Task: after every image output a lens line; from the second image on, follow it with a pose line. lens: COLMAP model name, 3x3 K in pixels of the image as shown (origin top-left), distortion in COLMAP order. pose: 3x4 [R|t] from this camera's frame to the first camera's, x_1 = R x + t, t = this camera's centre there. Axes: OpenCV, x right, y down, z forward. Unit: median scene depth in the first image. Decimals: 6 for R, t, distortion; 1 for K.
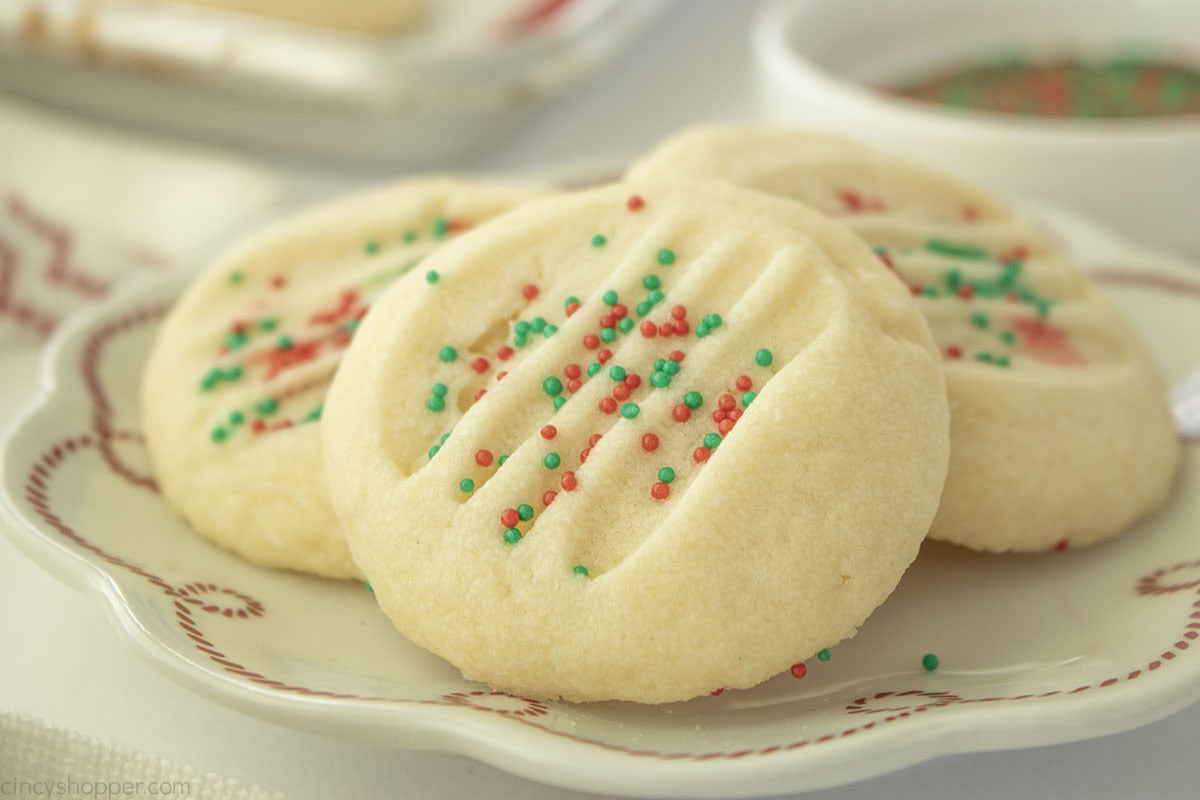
lens RADIAL K [[2861.4, 0, 600.0], [0, 2861.4, 400.0], [0, 0, 1]] dist [-0.041293, -0.139396]
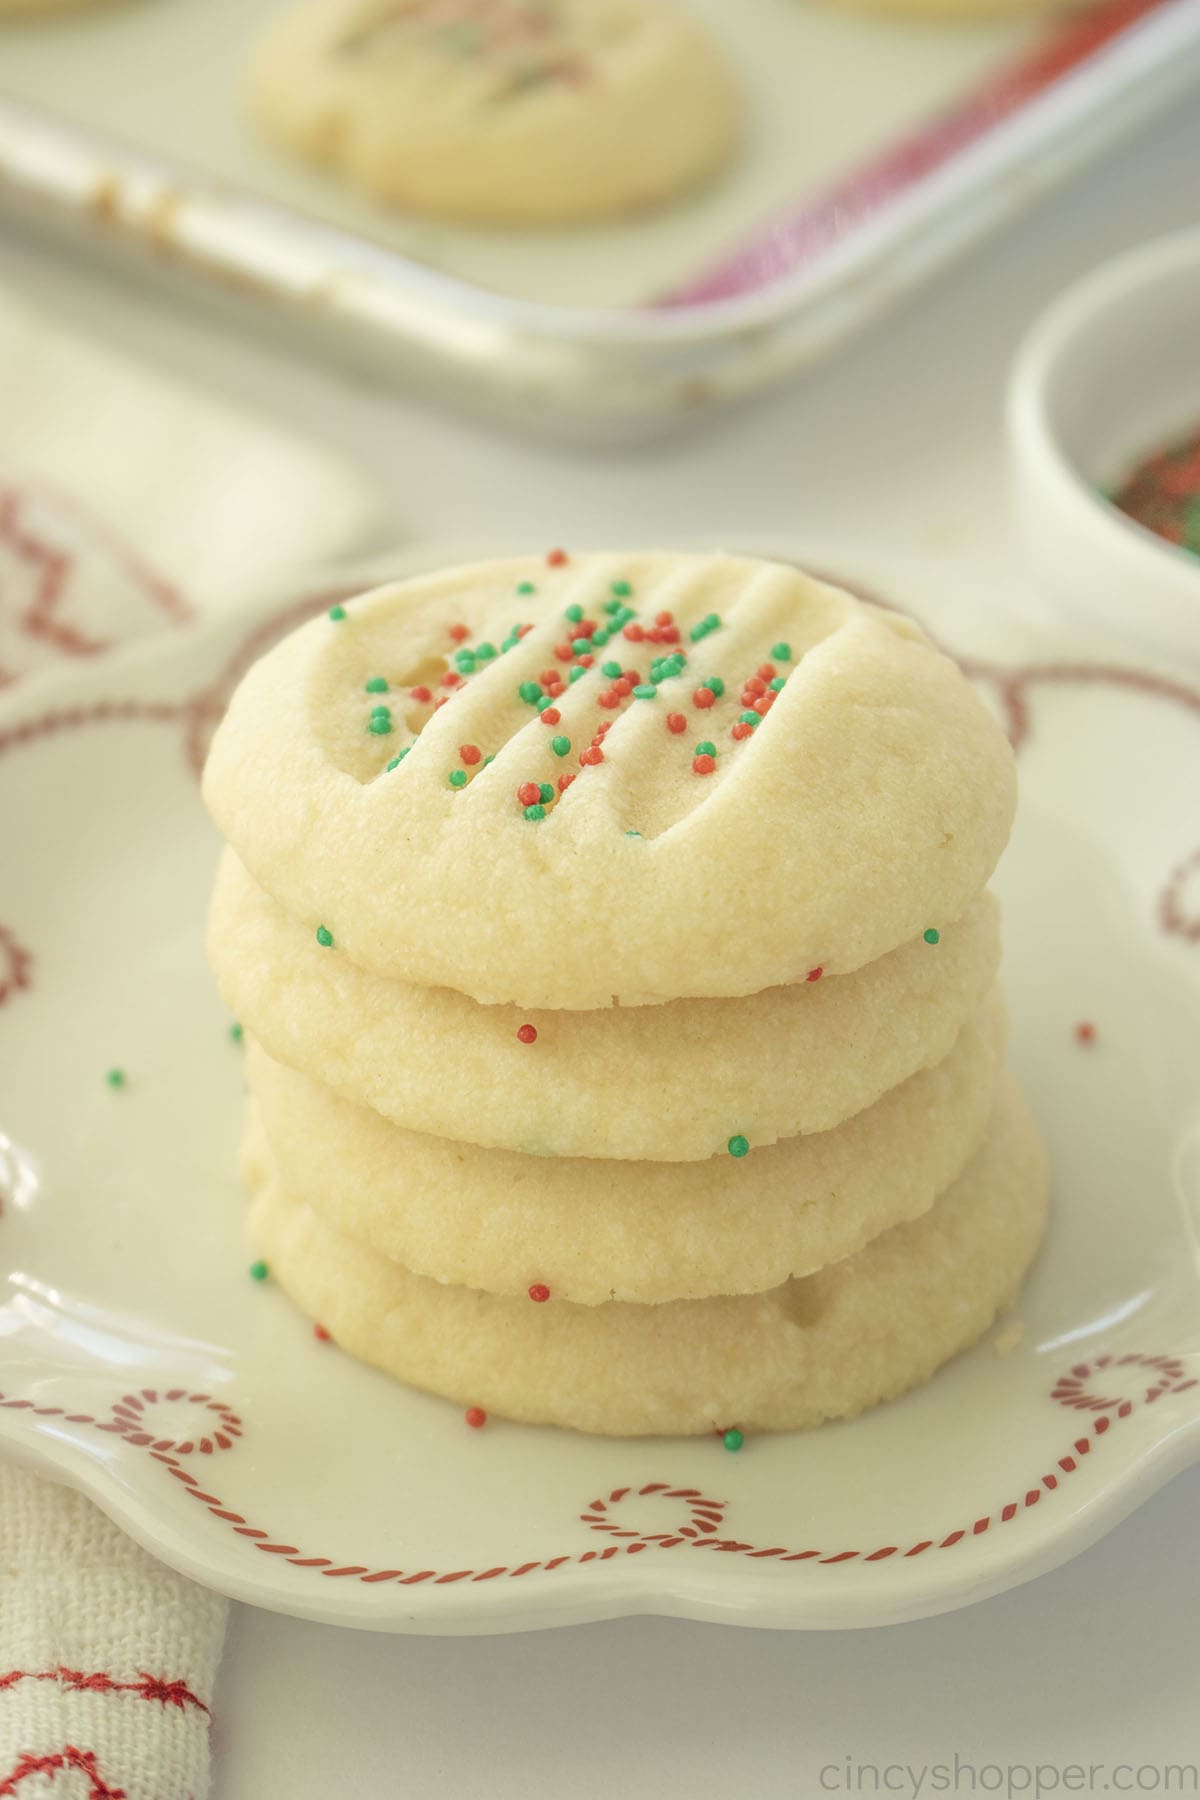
lens RADIAL K [[4292.2, 0, 600.0], [0, 4292.2, 900.0], [0, 0, 1]] dist [-0.041293, -0.139396]
pose [[0.956461, -0.002276, 0.291850, -0.354145], [0.107761, 0.932066, -0.345891, 0.474507], [-0.271236, 0.362281, 0.891731, -0.057754]]
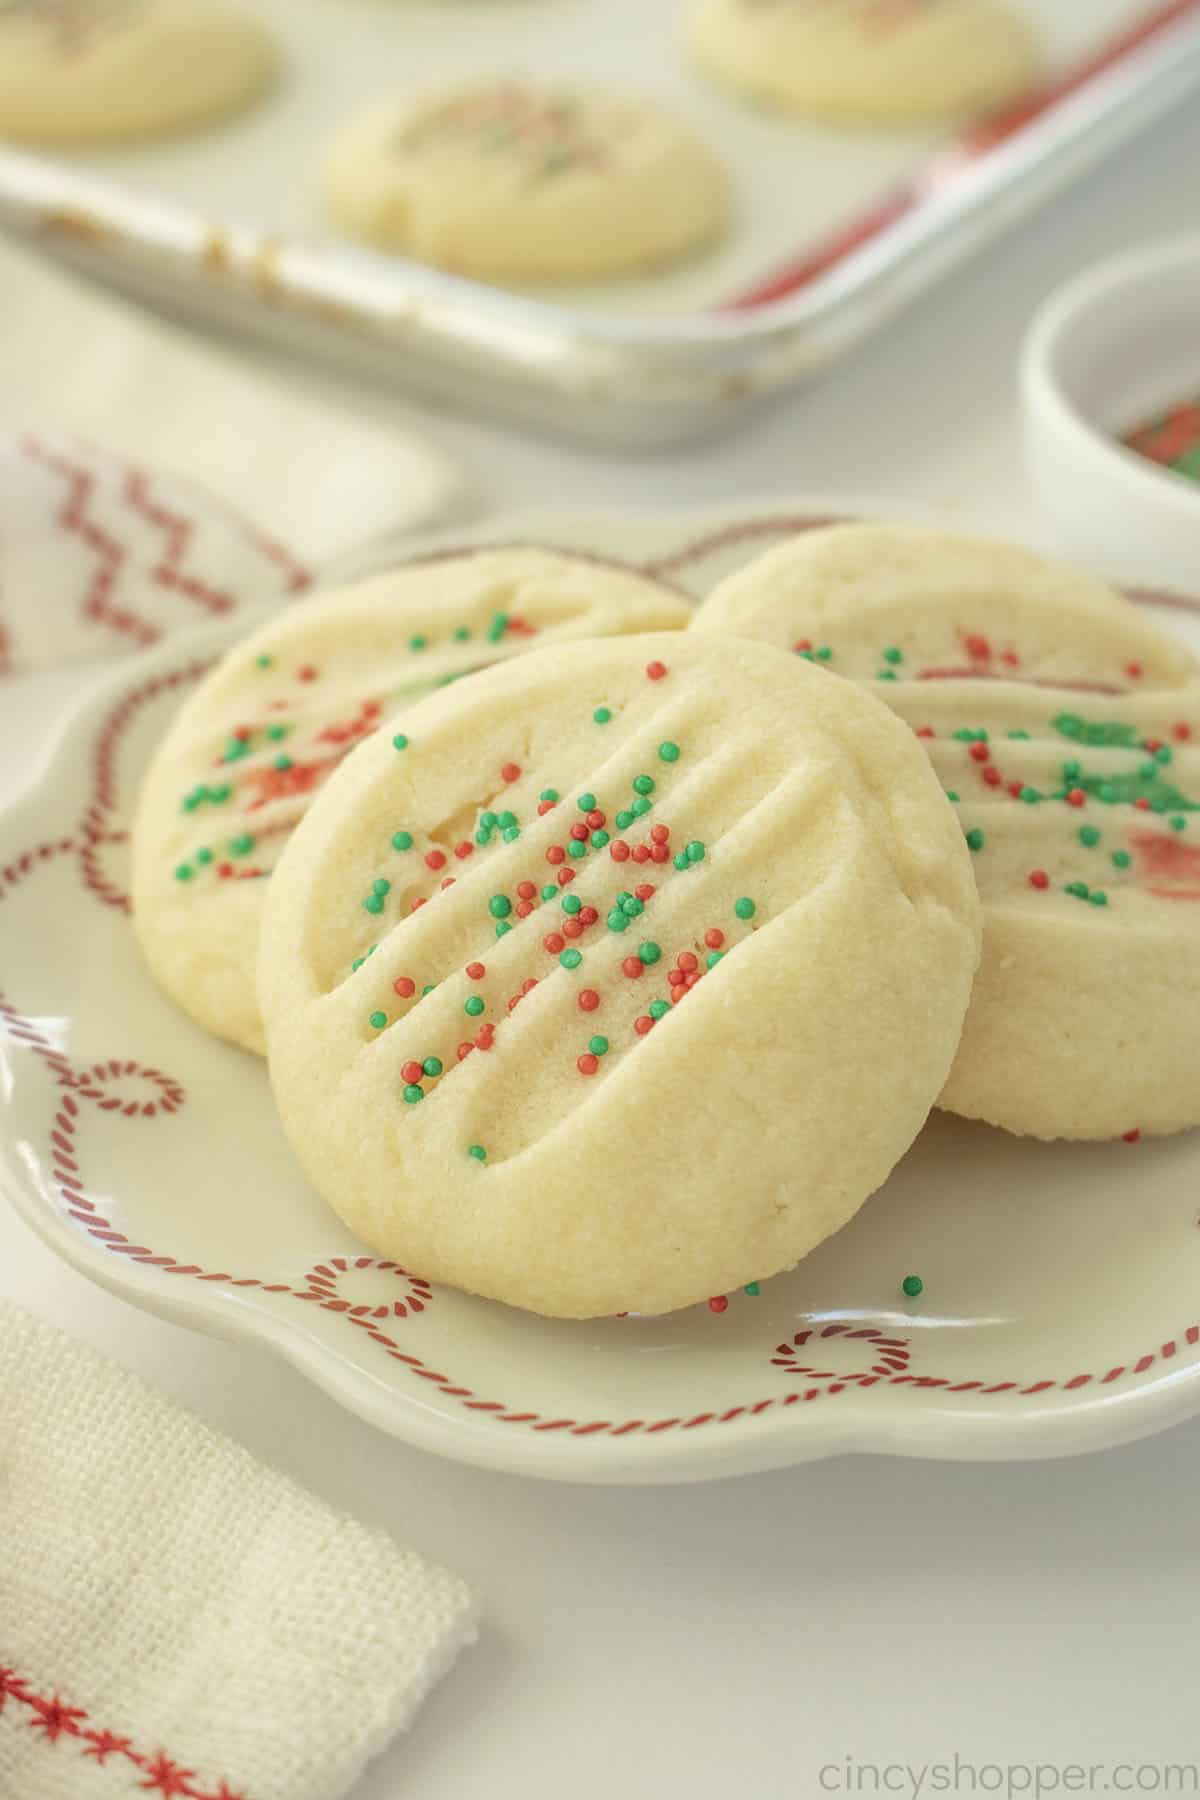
lens RADIAL K [[2955.8, 0, 600.0], [0, 2955.8, 900.0], [0, 0, 1]] dist [-0.132875, 0.033039]
pose [[0.971500, 0.120788, -0.203956, 0.190812], [-0.082585, 0.978995, 0.186412, -0.172746], [0.222188, -0.164255, 0.961069, 0.177858]]
